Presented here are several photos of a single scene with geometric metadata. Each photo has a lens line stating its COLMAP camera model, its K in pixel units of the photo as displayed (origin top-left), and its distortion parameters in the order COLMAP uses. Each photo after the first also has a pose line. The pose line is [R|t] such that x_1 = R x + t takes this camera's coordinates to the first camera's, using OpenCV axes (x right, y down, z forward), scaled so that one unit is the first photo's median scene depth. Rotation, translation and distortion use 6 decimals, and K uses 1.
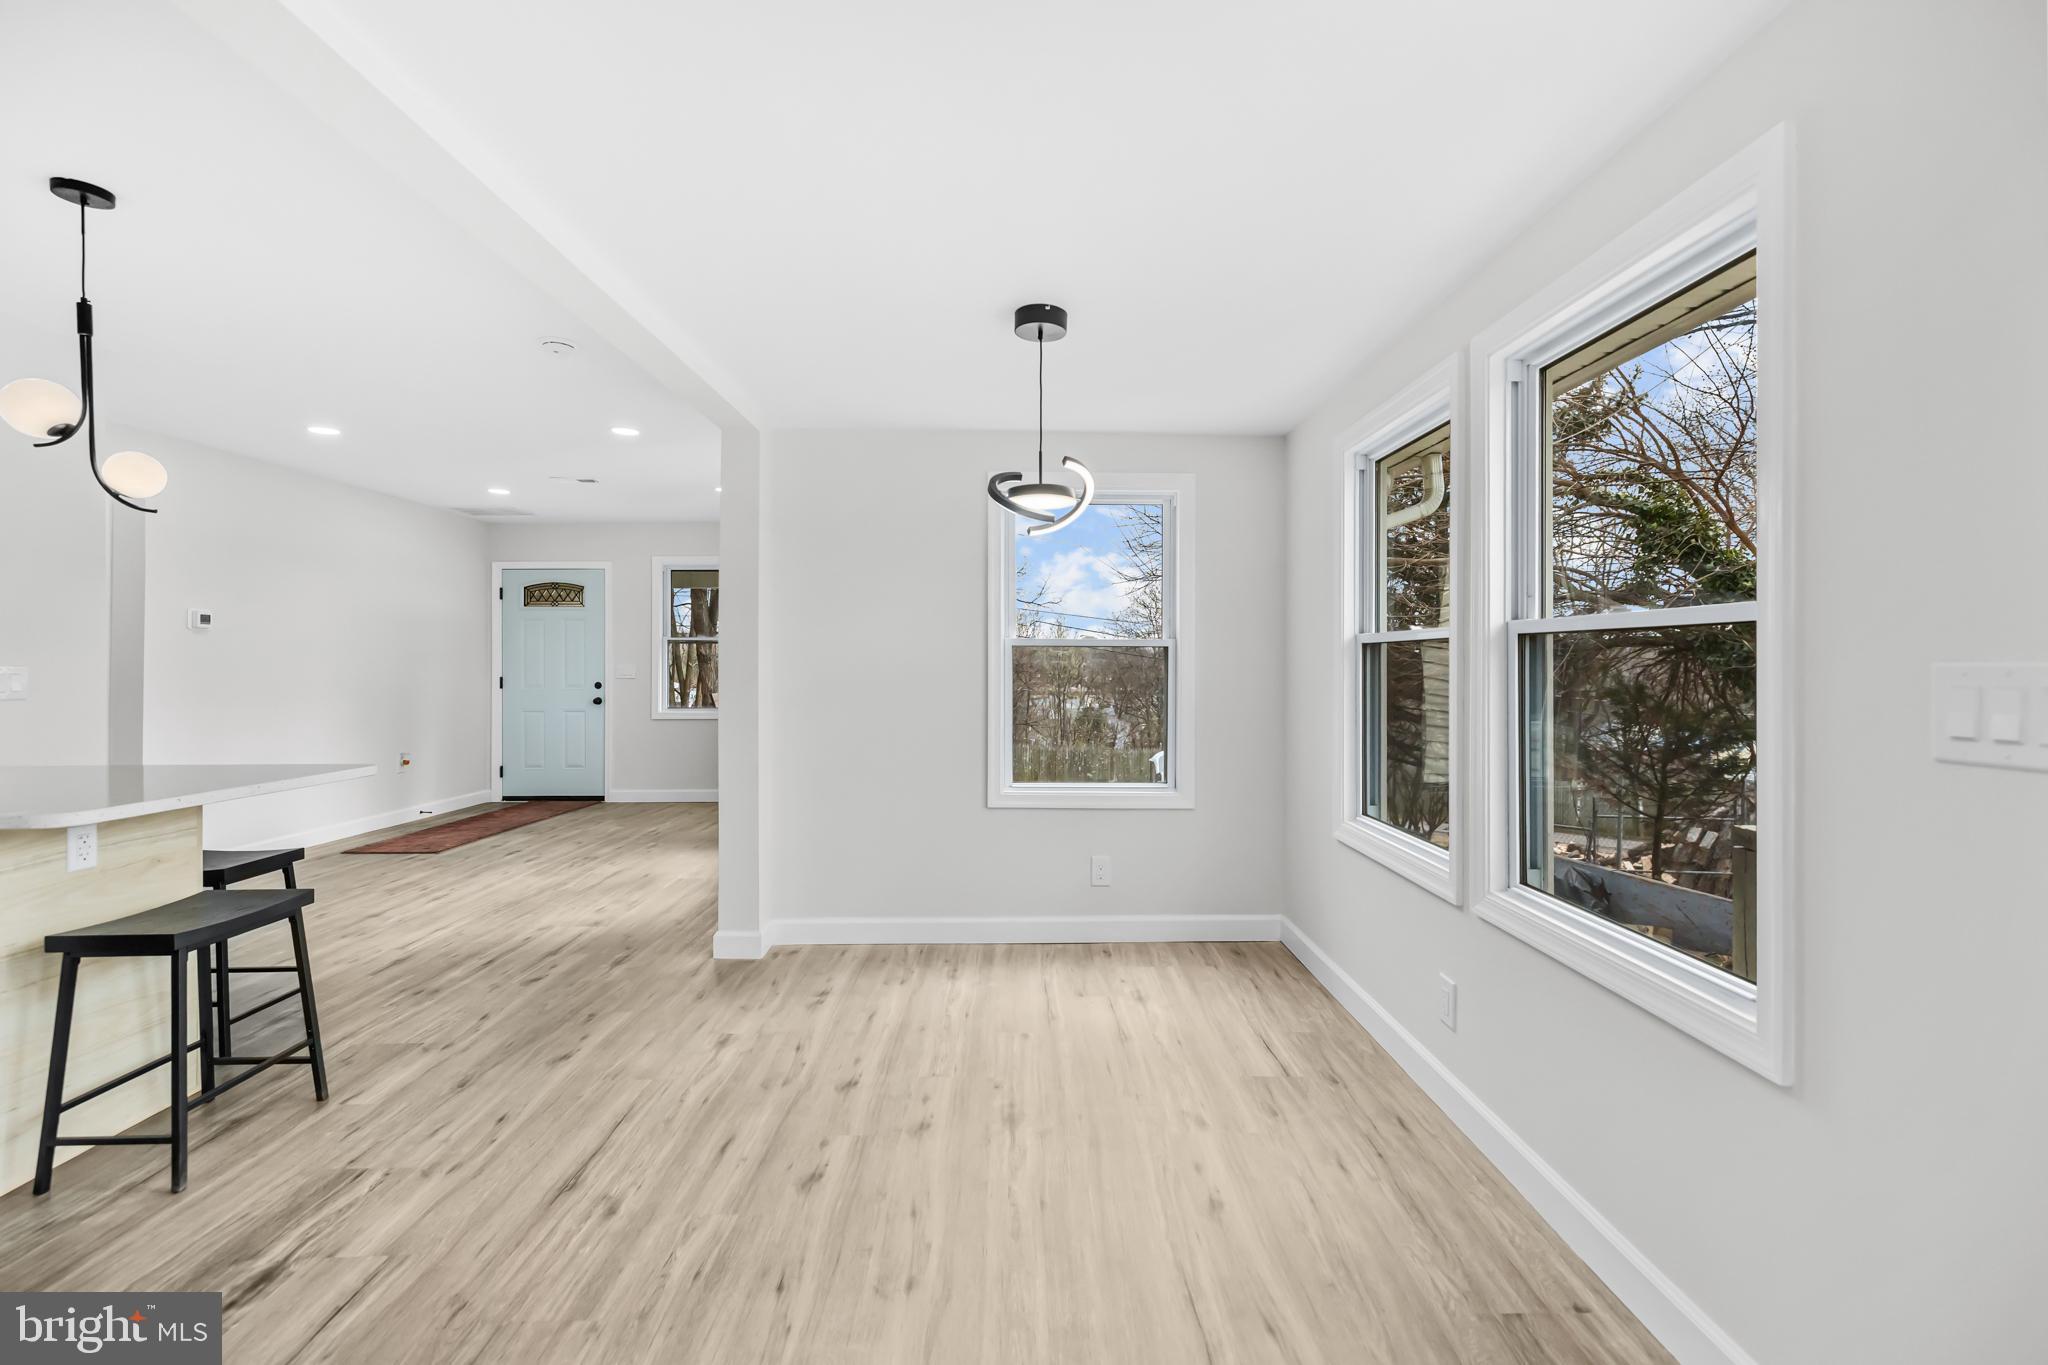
lens RADIAL K [[875.9, 0, 1015.9], [0, 875.9, 662.1], [0, 0, 1]] dist [-0.002478, 0.000369]
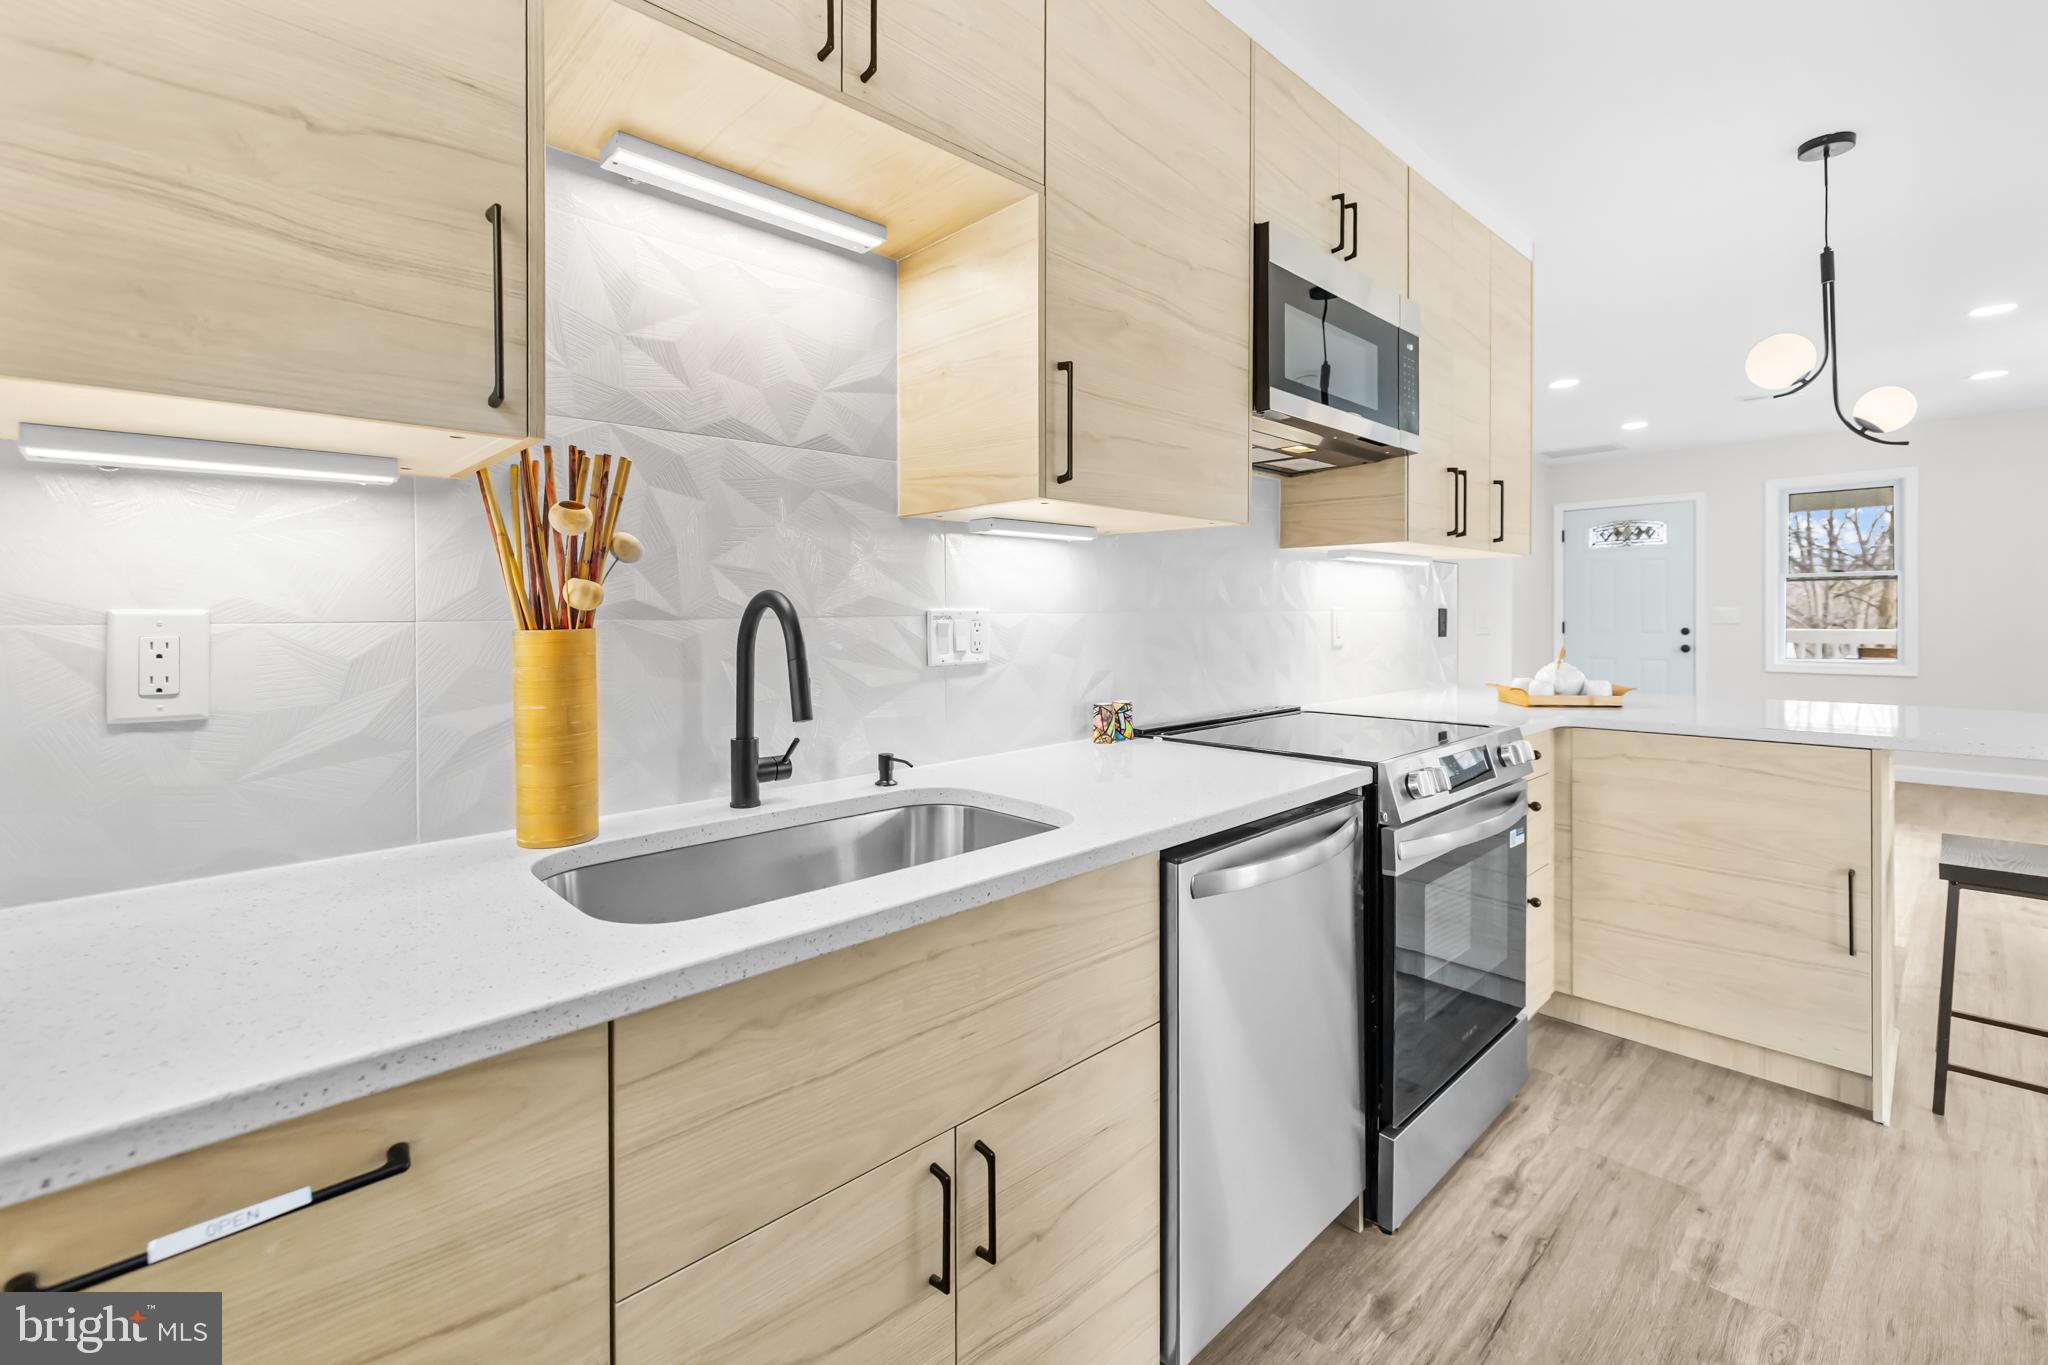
lens RADIAL K [[875.9, 0, 1009.8], [0, 875.9, 617.8], [0, 0, 1]] dist [-0.002478, 0.000369]
pose [[0.675522, 0.000188, -0.737339, -0.956928], [0.005415, 0.999972, 0.005216, 0.013633], [0.737320, -0.007516, 0.675502, -0.419547]]
